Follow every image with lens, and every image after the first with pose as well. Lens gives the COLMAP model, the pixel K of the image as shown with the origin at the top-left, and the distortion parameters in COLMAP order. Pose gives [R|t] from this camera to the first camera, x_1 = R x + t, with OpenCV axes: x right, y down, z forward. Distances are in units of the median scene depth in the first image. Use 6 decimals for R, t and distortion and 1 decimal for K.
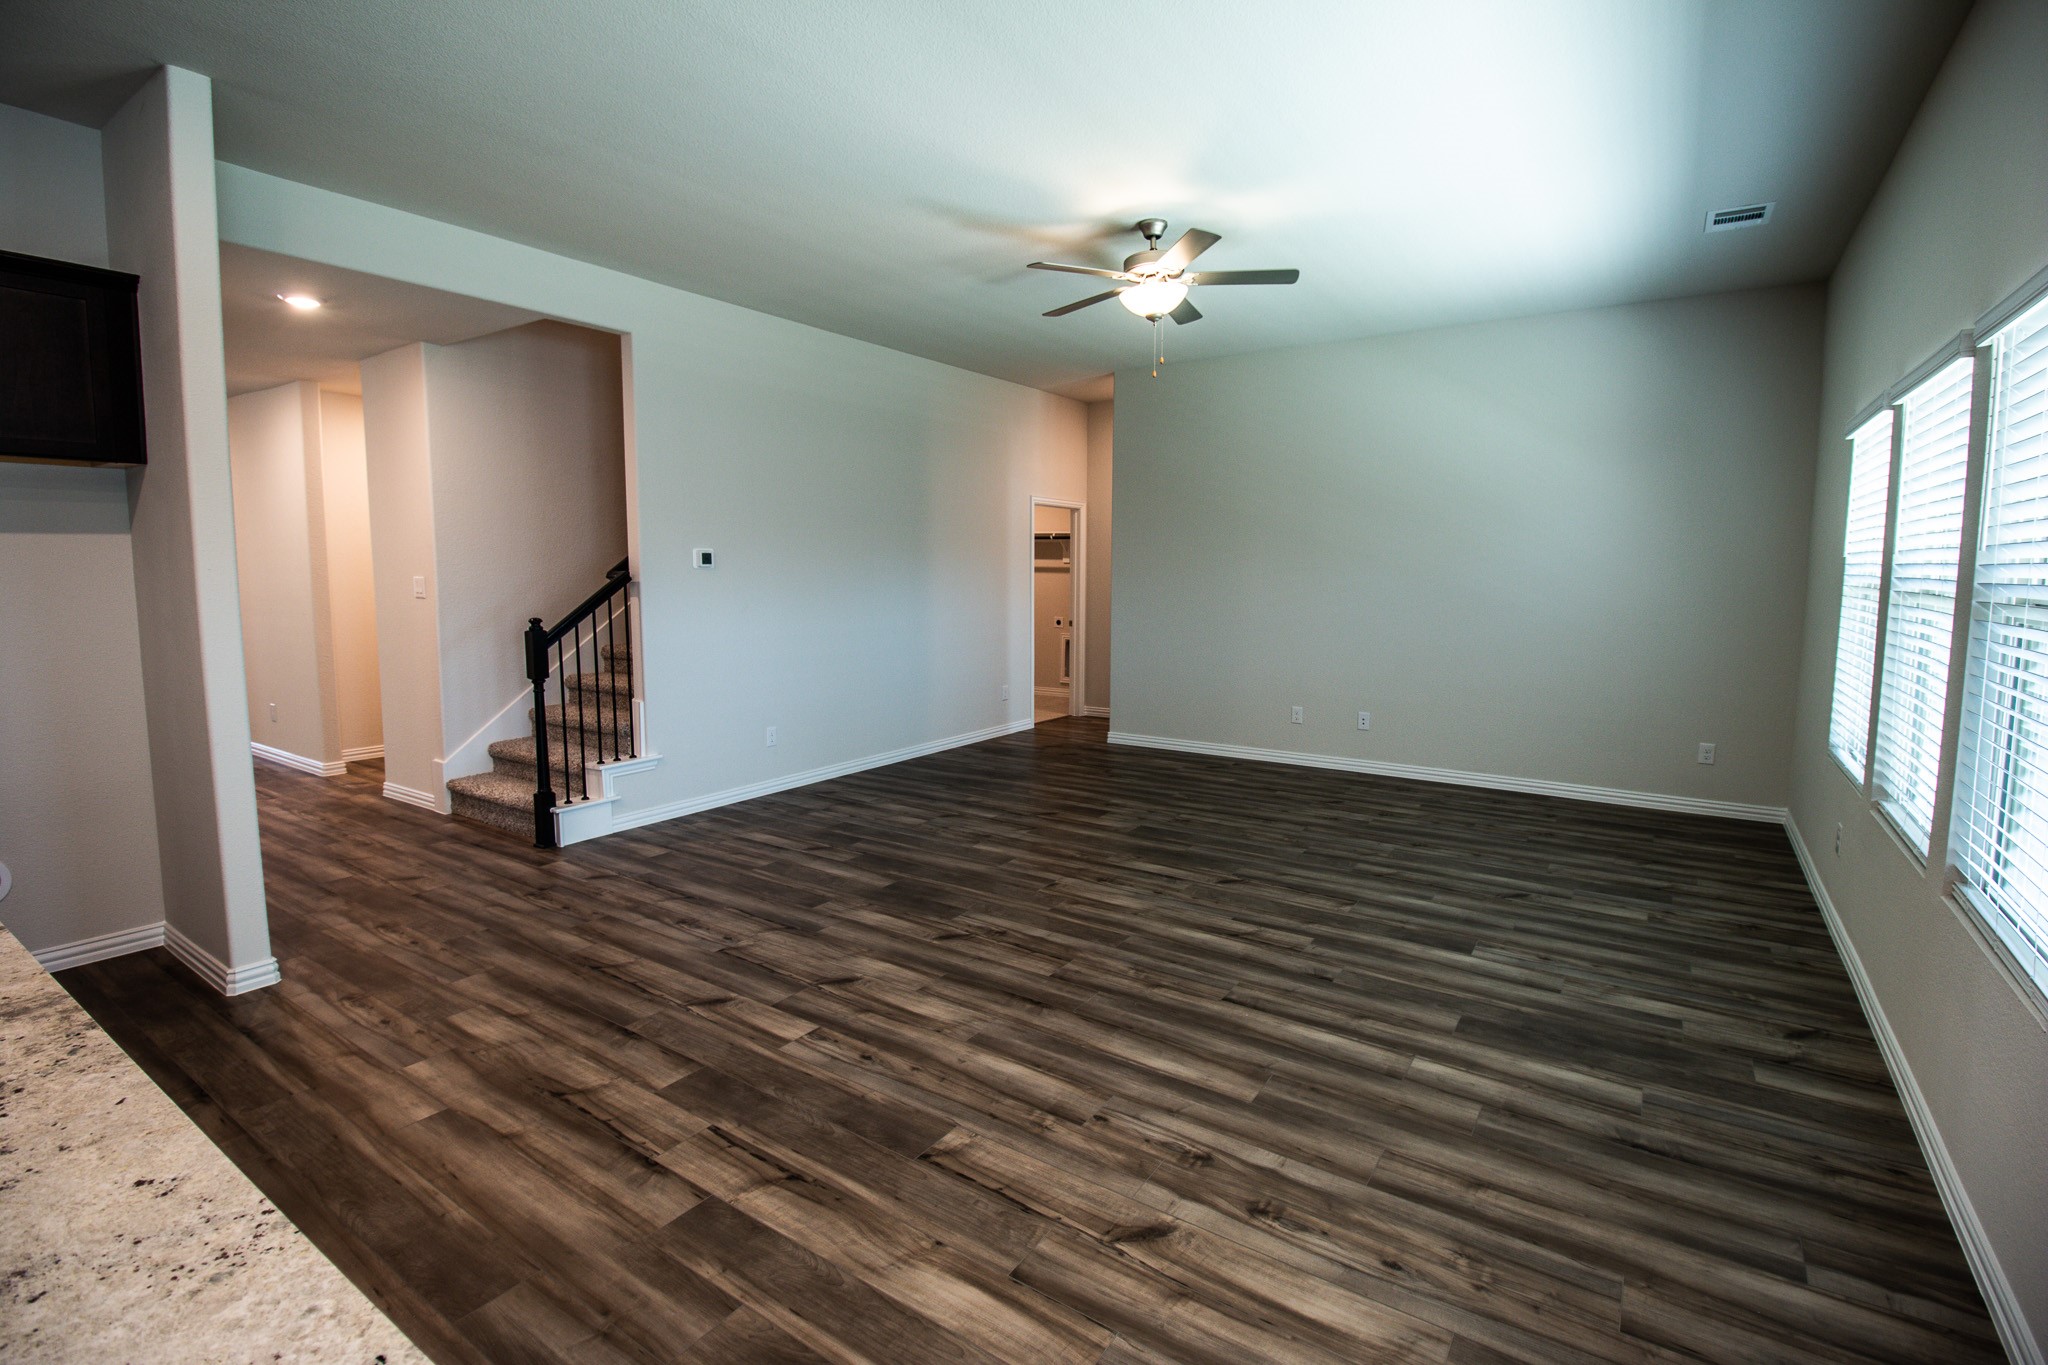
lens RADIAL K [[938.0, 0, 1030.8], [0, 938.0, 669.8], [0, 0, 1]] dist [-0.012991, -0.007370]
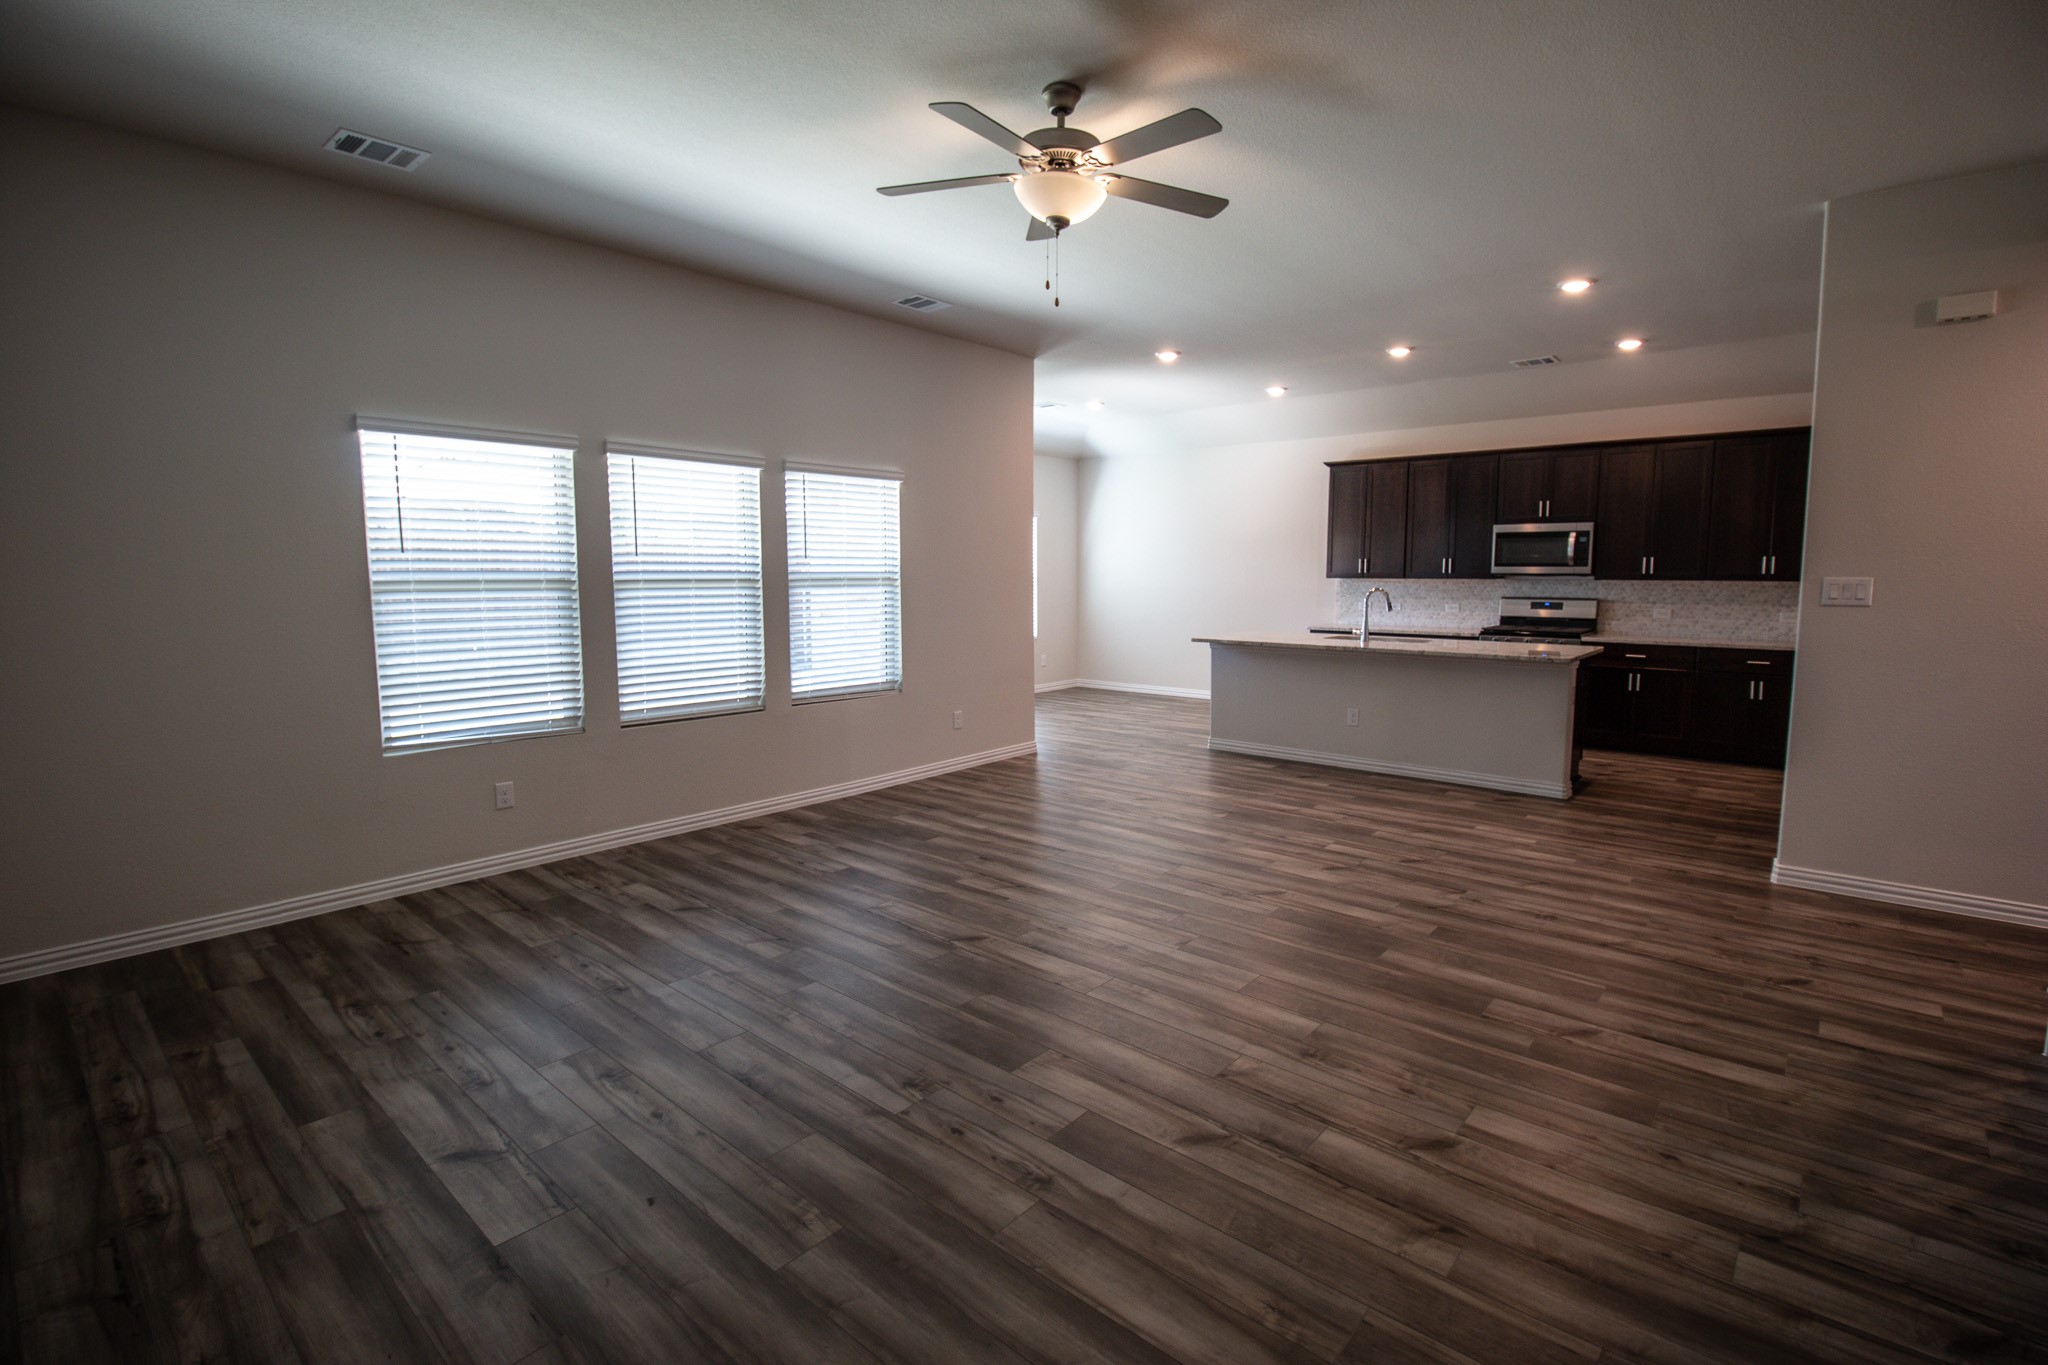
lens RADIAL K [[938.0, 0, 1027.2], [0, 938.0, 667.9], [0, 0, 1]] dist [-0.012991, -0.007370]
pose [[-0.992180, -0.013733, 0.124058, 0.064013], [0.012937, 0.977261, 0.211645, -0.204112], [-0.124144, 0.211595, -0.969441, 1.894584]]
